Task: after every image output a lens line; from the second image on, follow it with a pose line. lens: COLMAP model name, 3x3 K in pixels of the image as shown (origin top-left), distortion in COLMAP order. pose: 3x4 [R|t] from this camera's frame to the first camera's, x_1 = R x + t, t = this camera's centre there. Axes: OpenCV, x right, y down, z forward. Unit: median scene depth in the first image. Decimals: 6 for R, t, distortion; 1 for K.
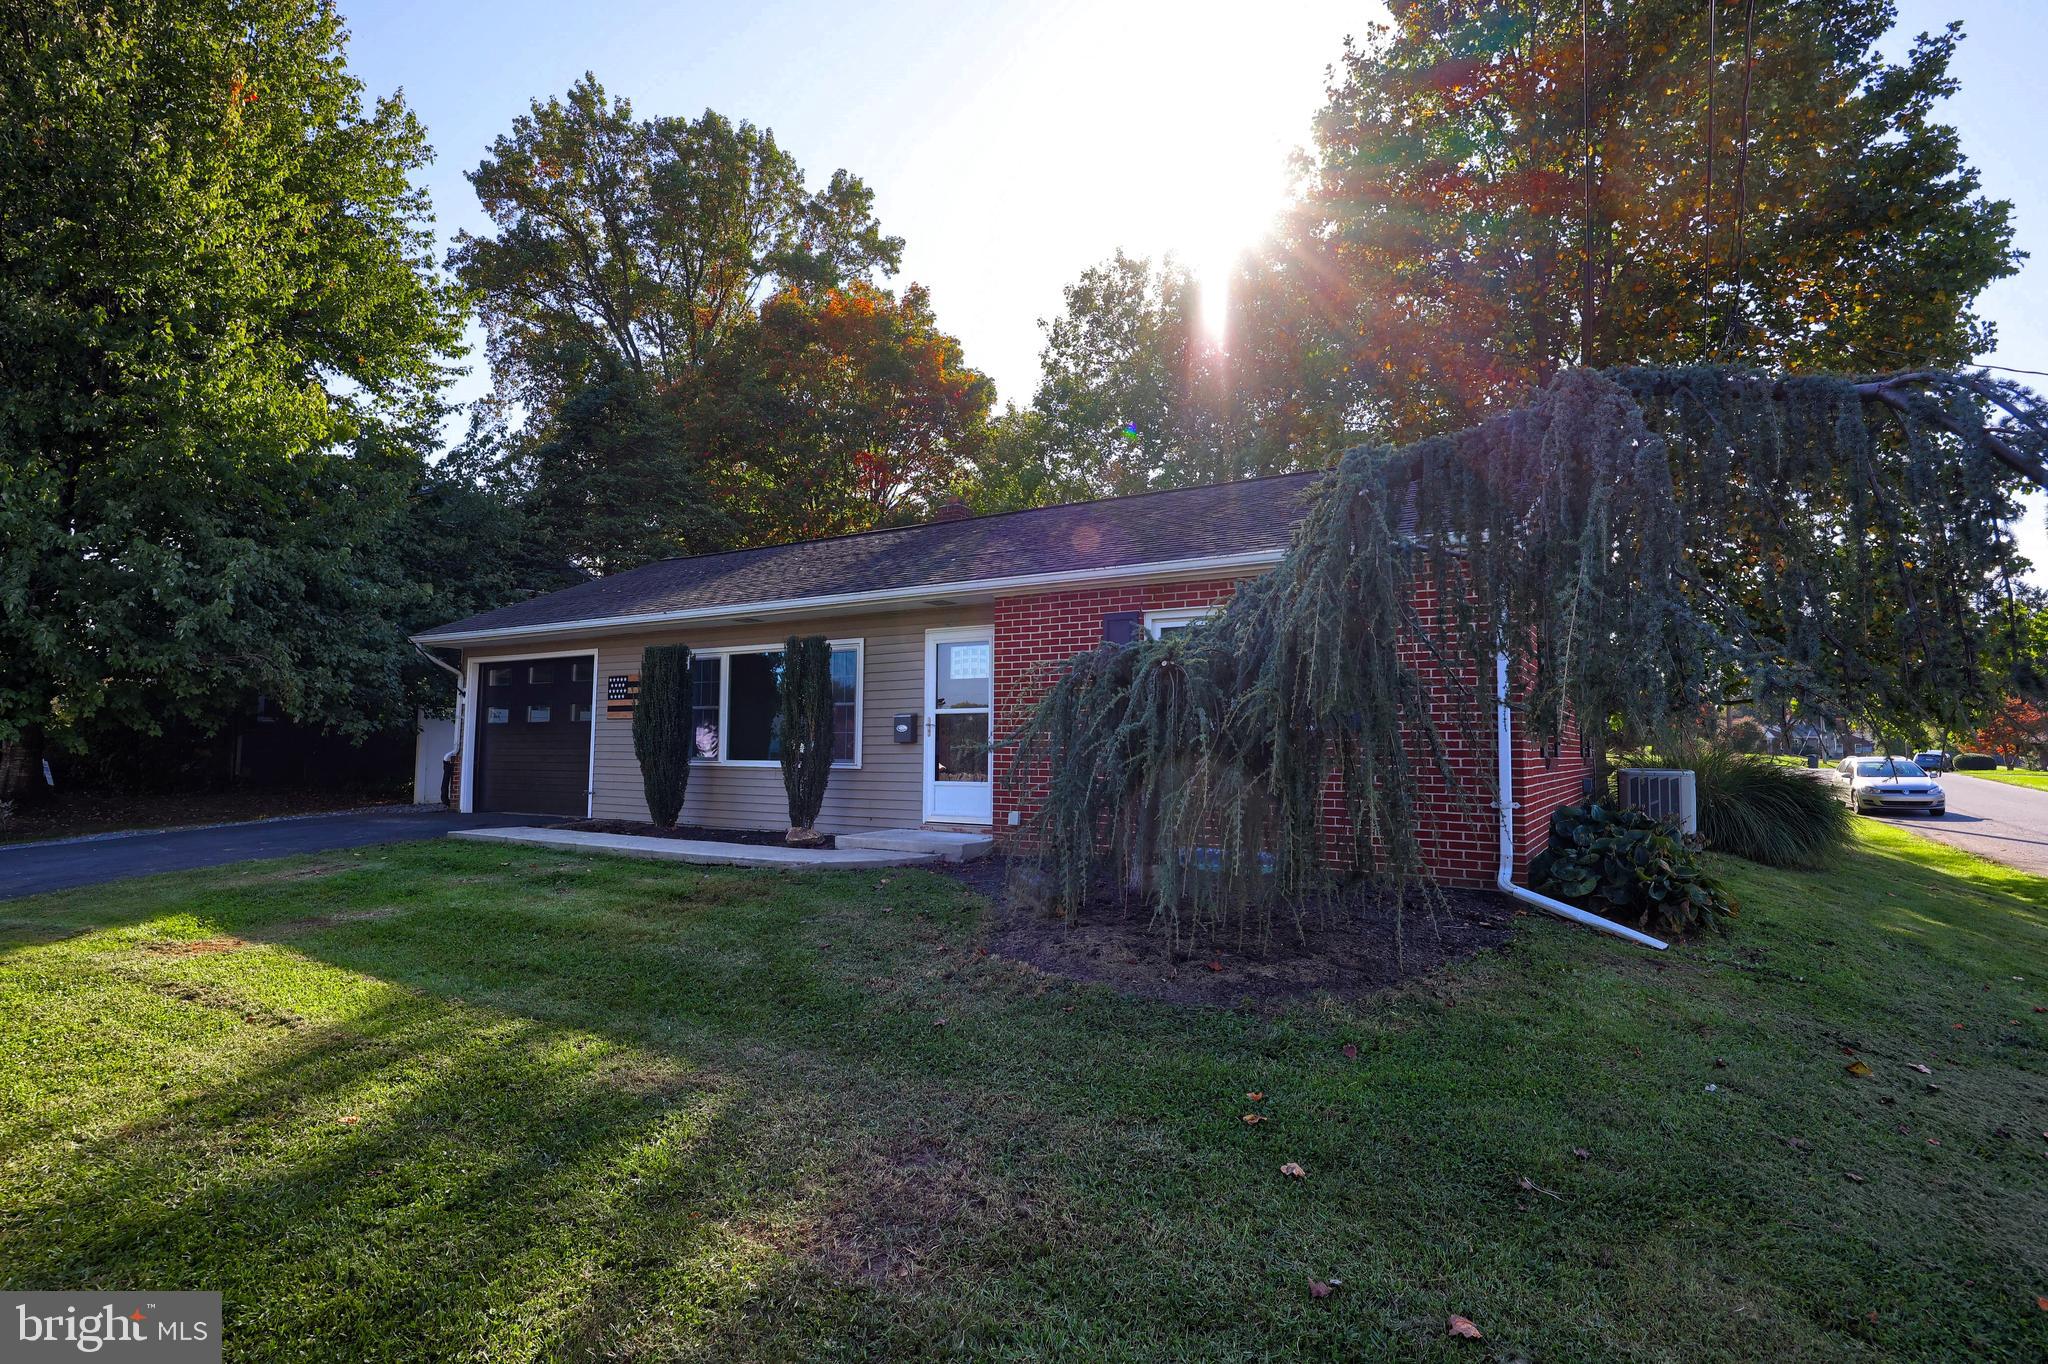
lens RADIAL K [[1046.2, 0, 1033.9], [0, 1046.2, 656.1], [0, 0, 1]] dist [0.003509, 0.000038]
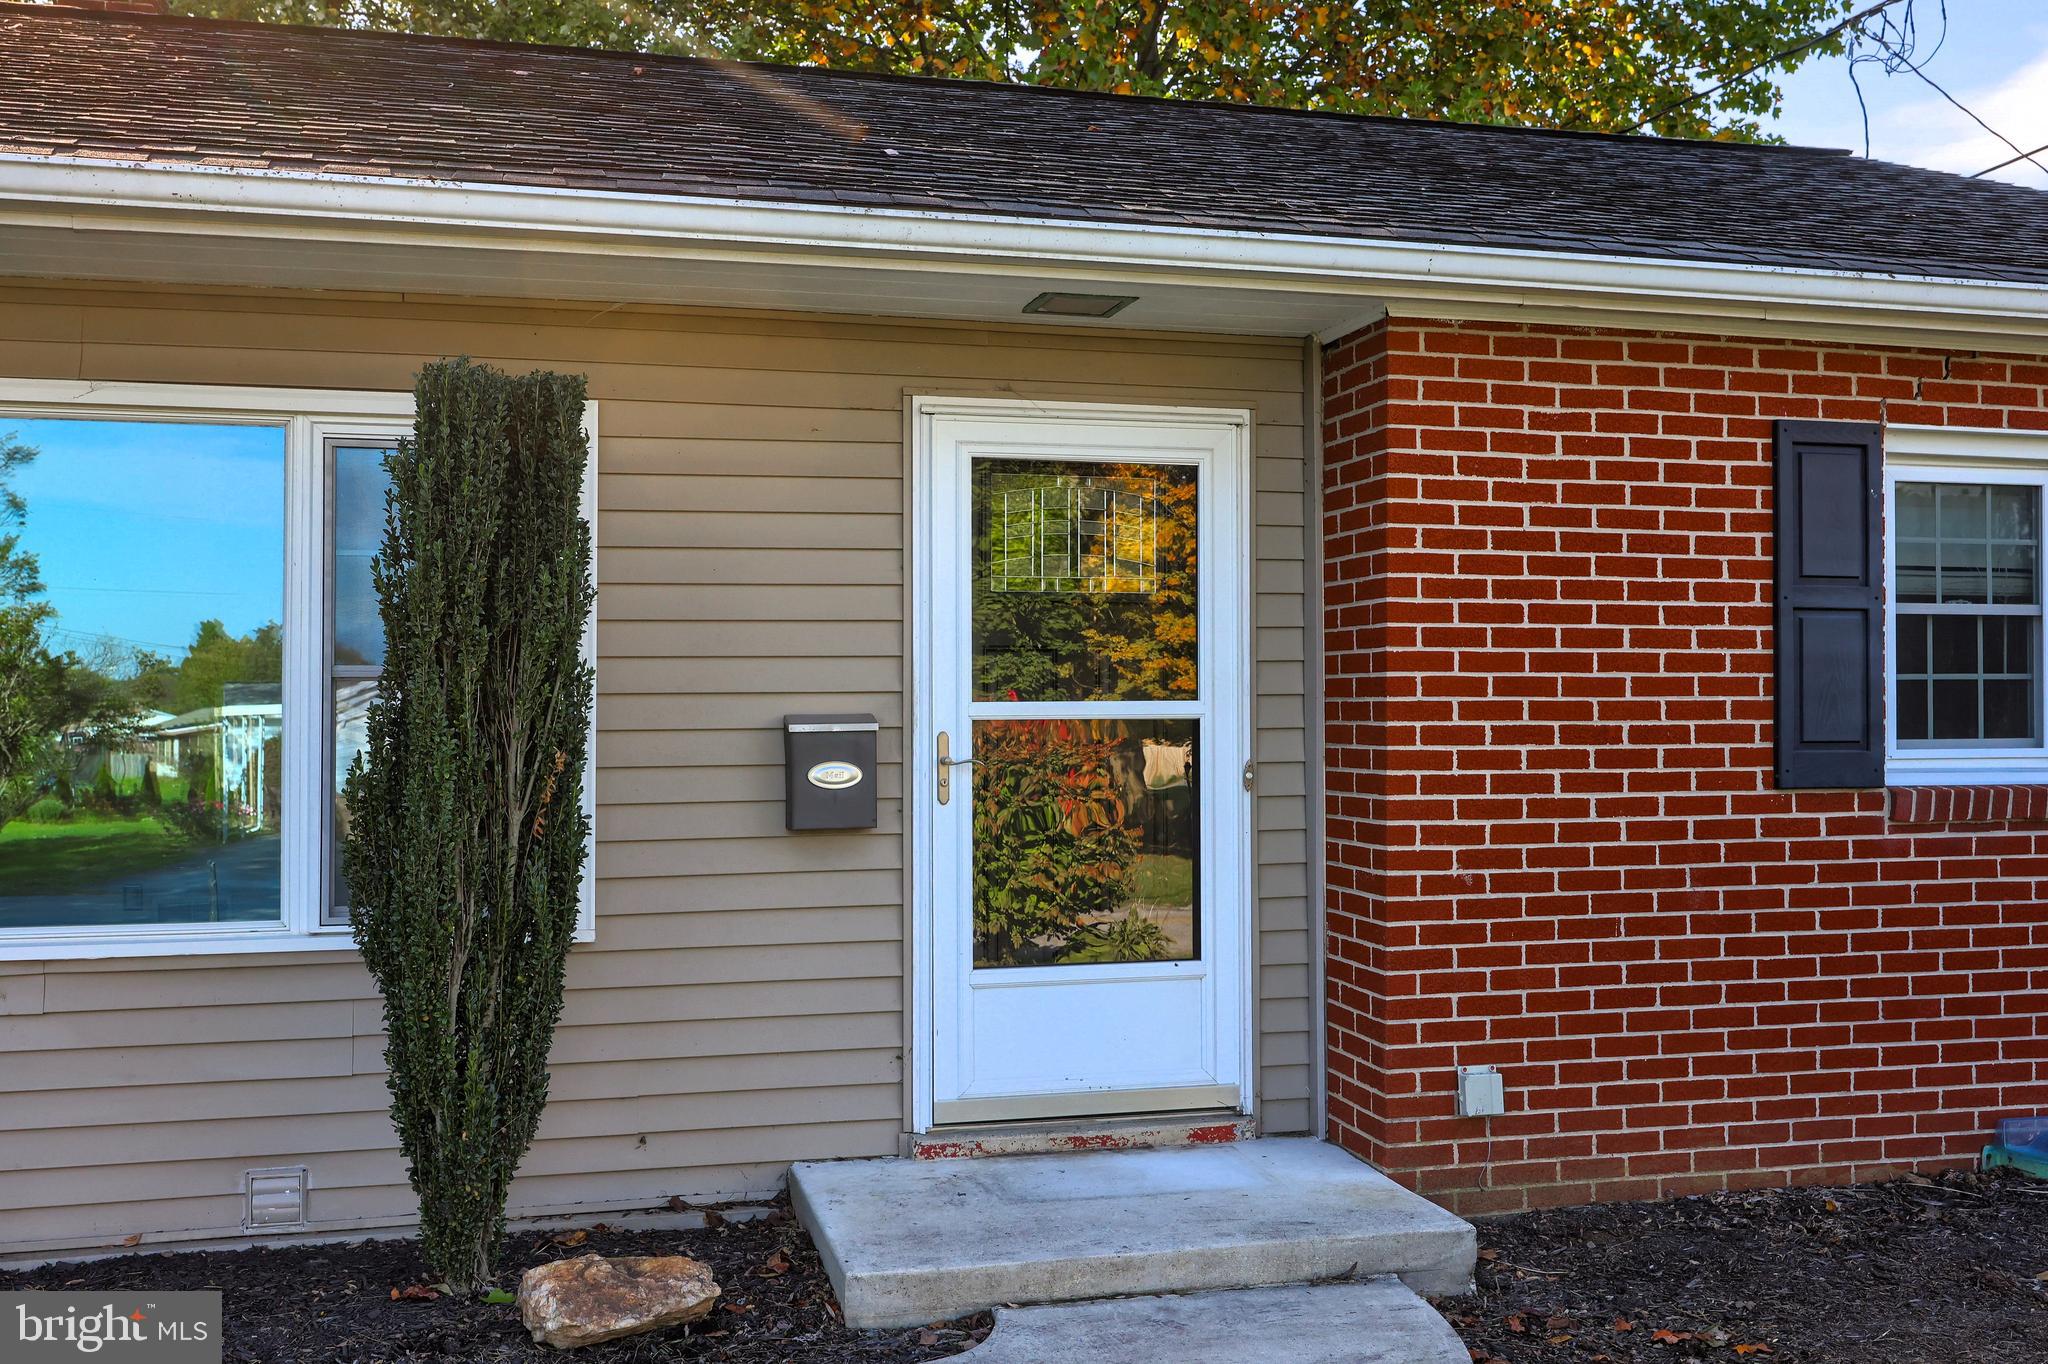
lens RADIAL K [[1774.5, 0, 1024.0], [0, 1774.5, 682.0], [0, 0, 1]] dist [-0.001589, -0.003701]
pose [[0.698540, -0.001396, 0.715569, -0.328017], [-0.062574, 0.996048, 0.063028, 0.012924], [-0.712830, -0.088803, 0.695692, 0.540450]]
